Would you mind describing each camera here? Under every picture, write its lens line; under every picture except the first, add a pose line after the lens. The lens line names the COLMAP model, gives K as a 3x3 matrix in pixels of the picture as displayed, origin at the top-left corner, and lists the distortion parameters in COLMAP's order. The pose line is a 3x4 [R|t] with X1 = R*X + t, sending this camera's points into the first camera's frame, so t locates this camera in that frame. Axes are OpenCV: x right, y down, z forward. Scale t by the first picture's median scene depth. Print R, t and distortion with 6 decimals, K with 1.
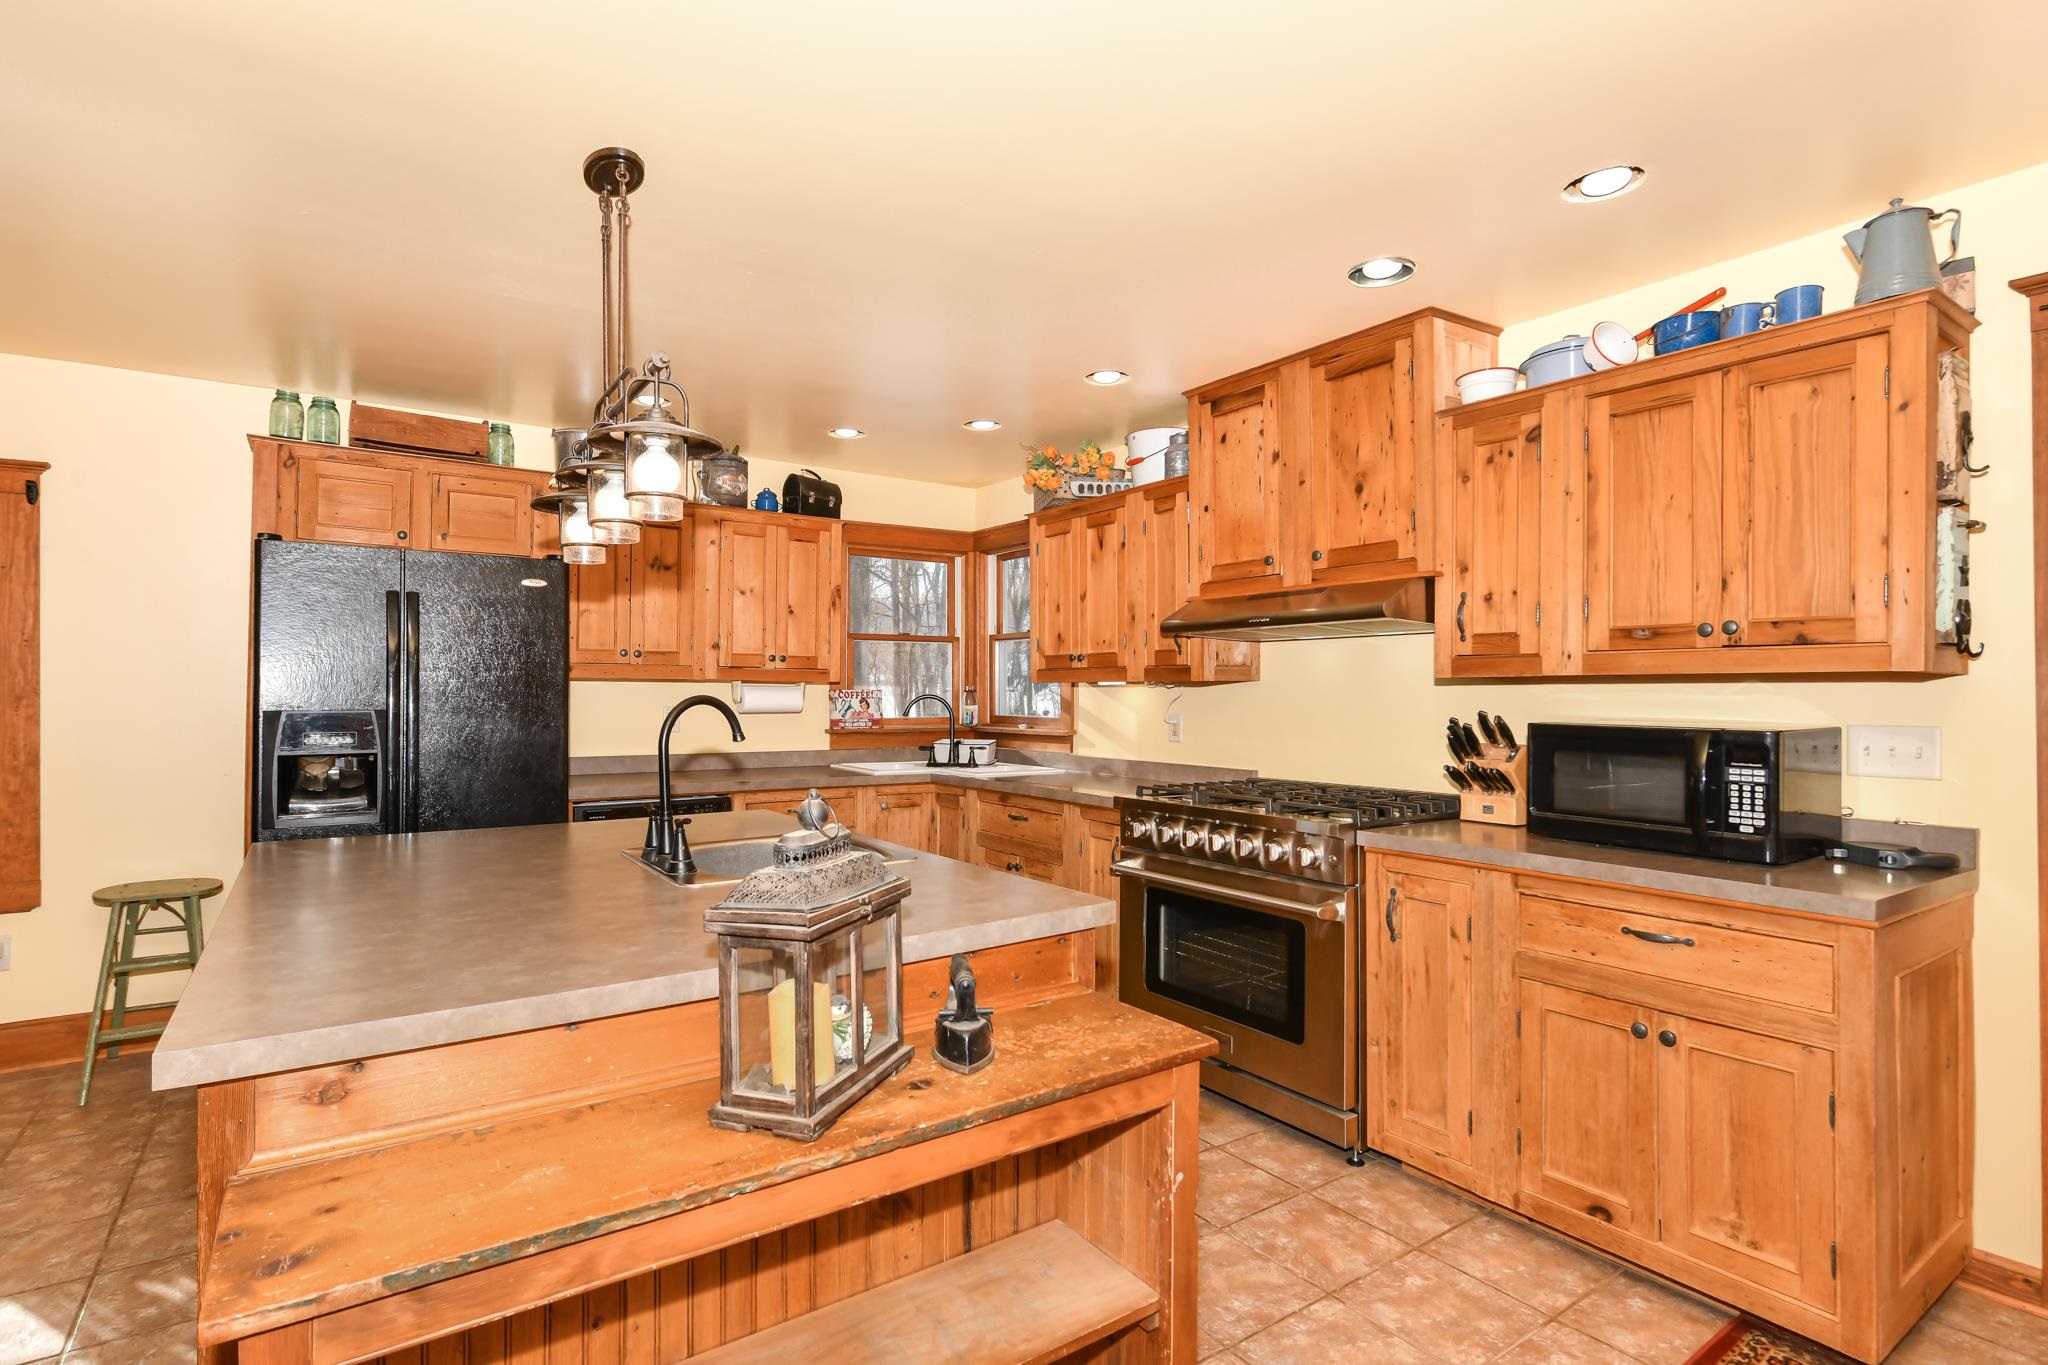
lens RADIAL K [[1010.5, 0, 1024.0], [0, 1010.5, 682.5], [0, 0, 1]] dist [-0.003044, -0.001013]
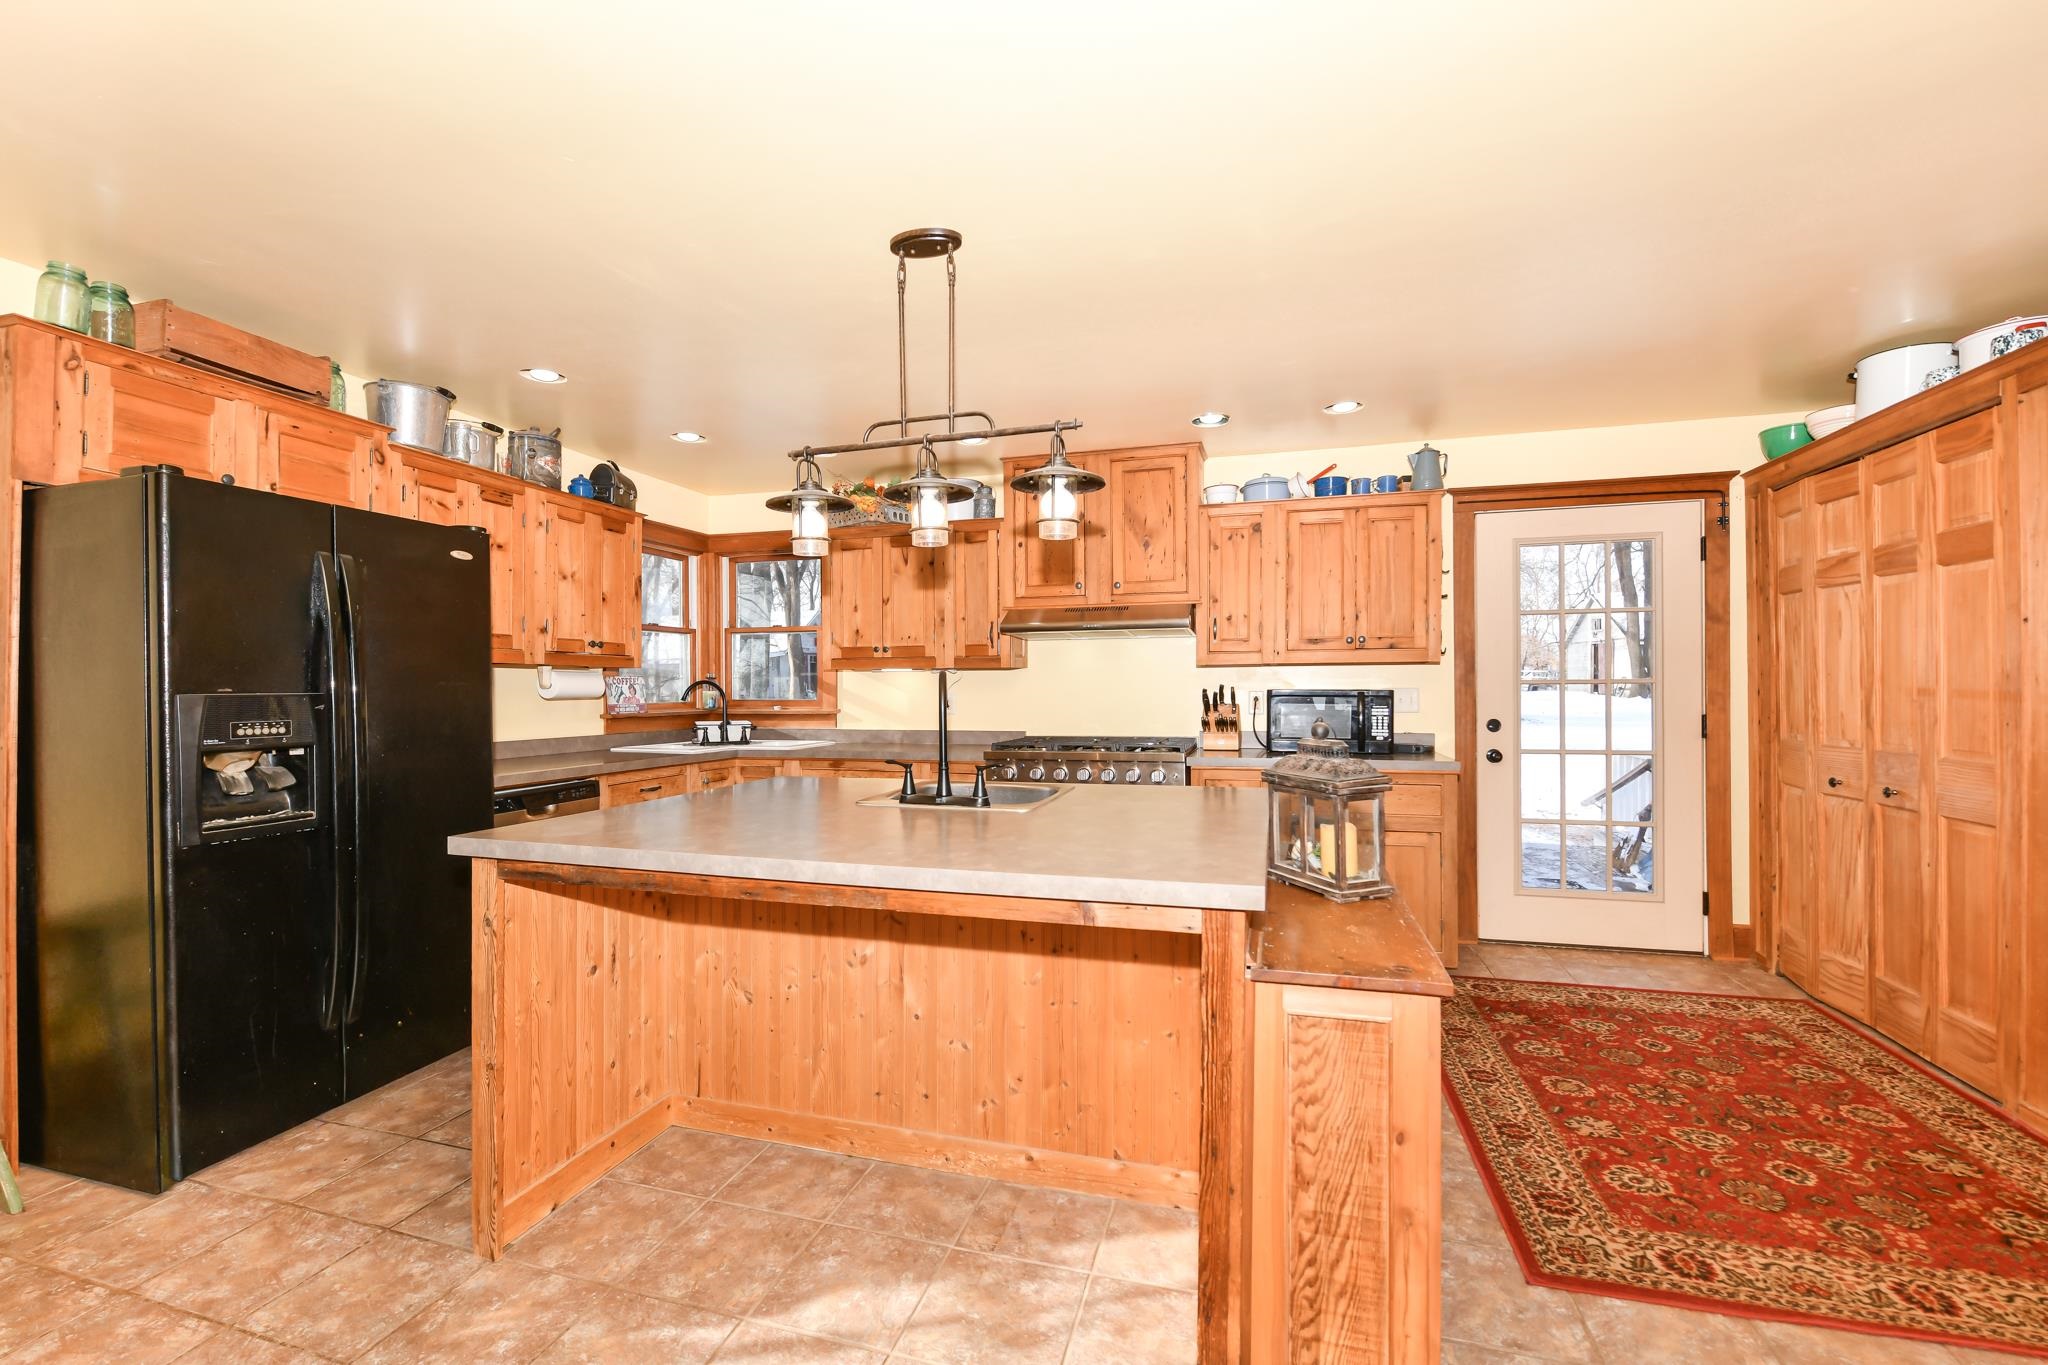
lens RADIAL K [[868.1, 0, 1029.3], [0, 868.1, 688.4], [0, 0, 1]] dist [-0.006257, -0.000215]
pose [[0.770252, -0.008112, 0.637688, -0.511113], [0.001812, 0.999943, 0.010531, 0.013524], [-0.637737, -0.006956, 0.770223, 0.052401]]
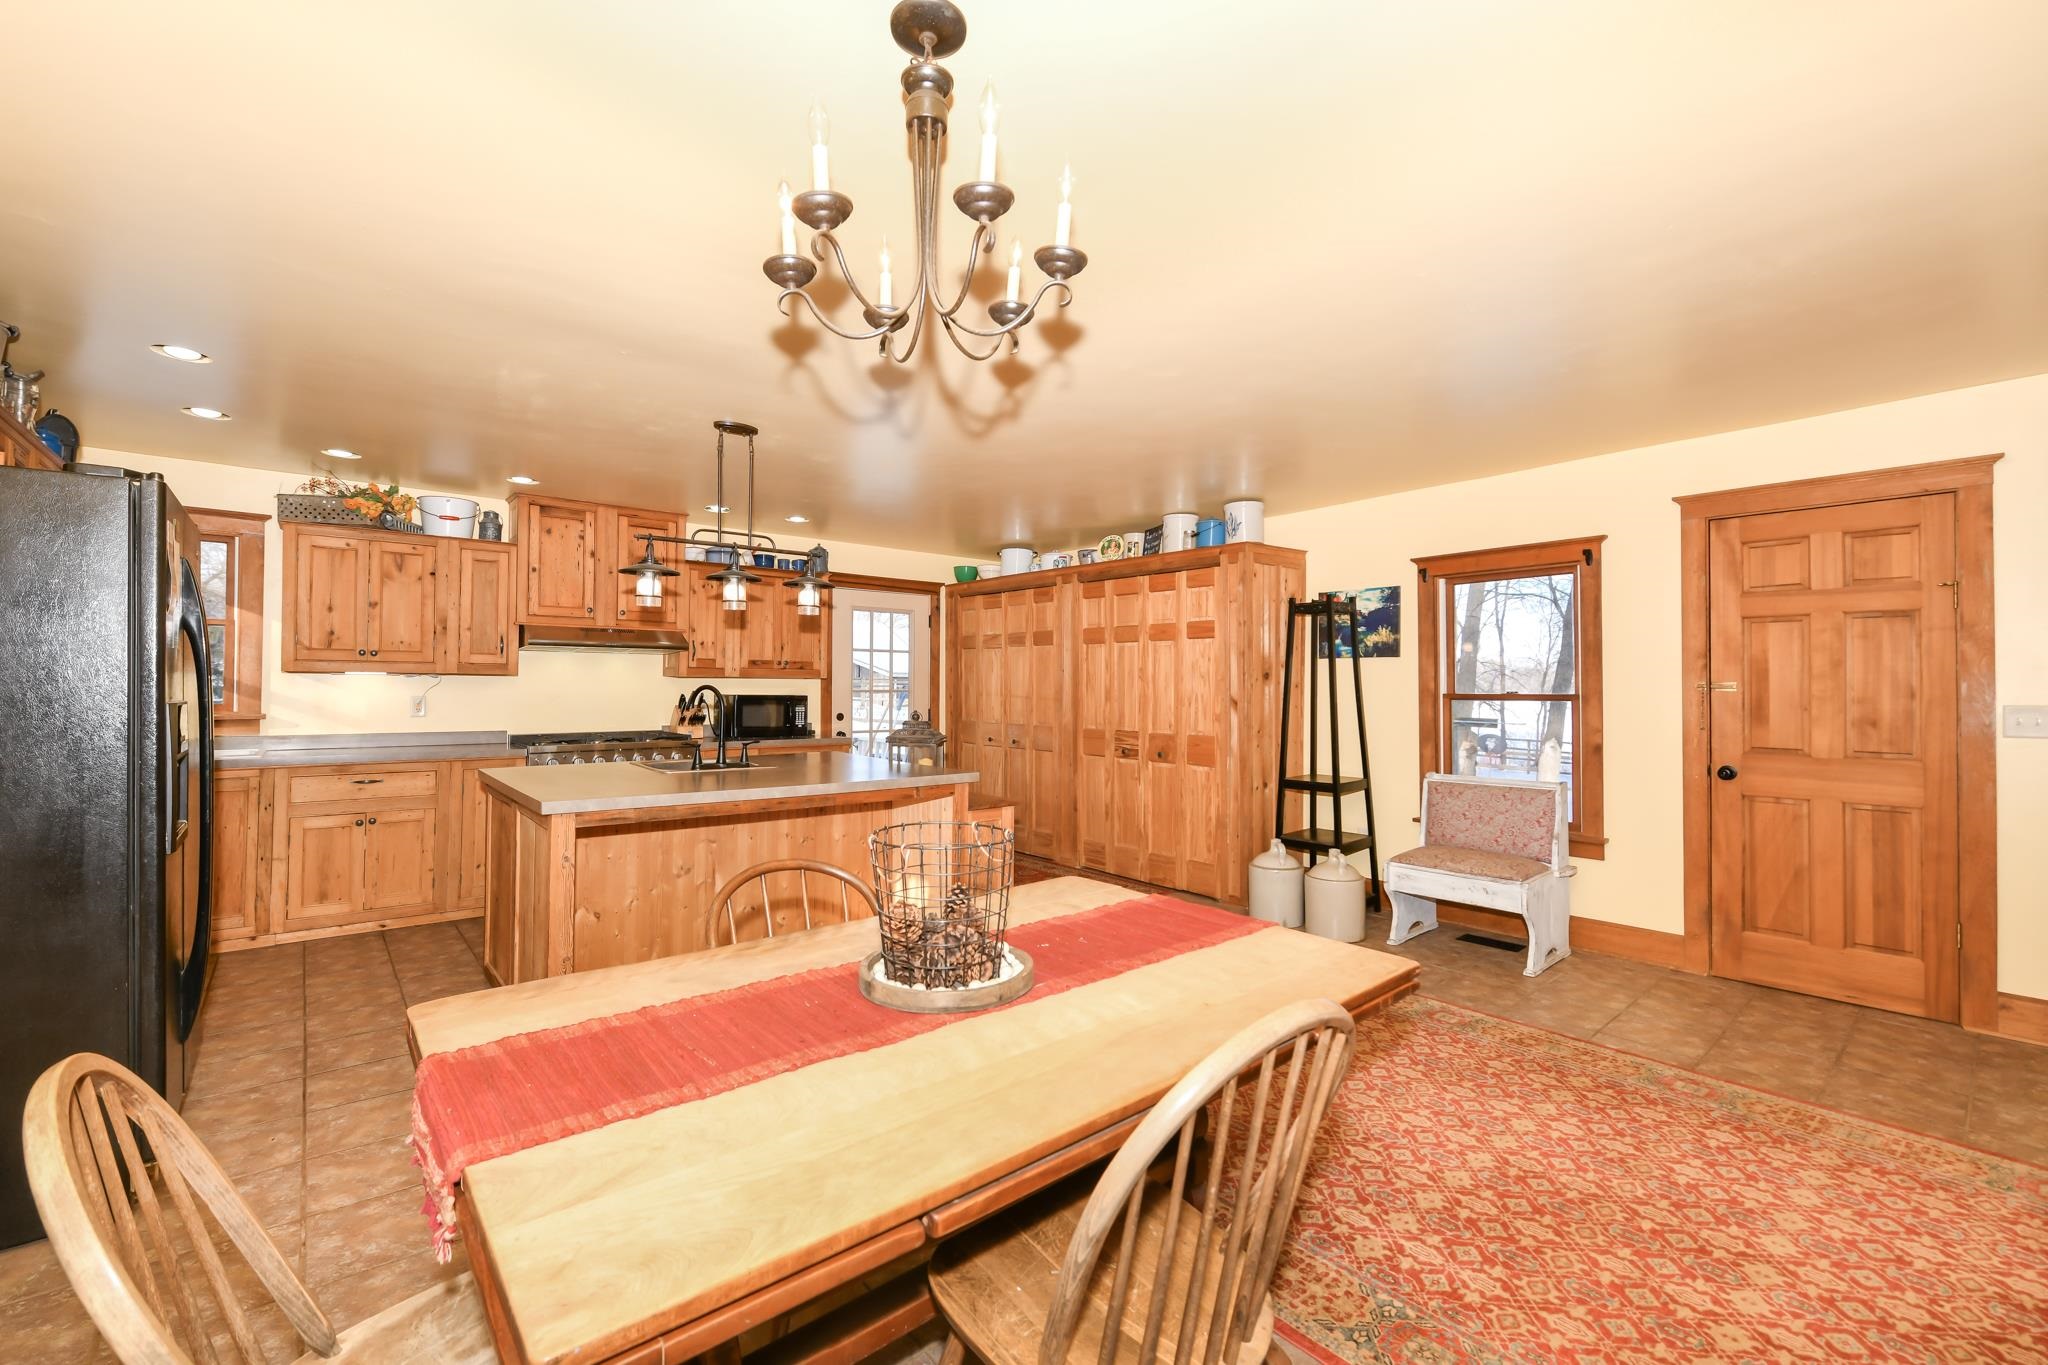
lens RADIAL K [[868.1, 0, 1029.3], [0, 868.1, 688.4], [0, 0, 1]] dist [-0.006257, -0.000215]
pose [[-0.121611, -0.005136, 0.992565, -1.154940], [-0.017489, 0.999842, 0.003031, 0.002018], [-0.992424, -0.016990, -0.121682, 0.324972]]
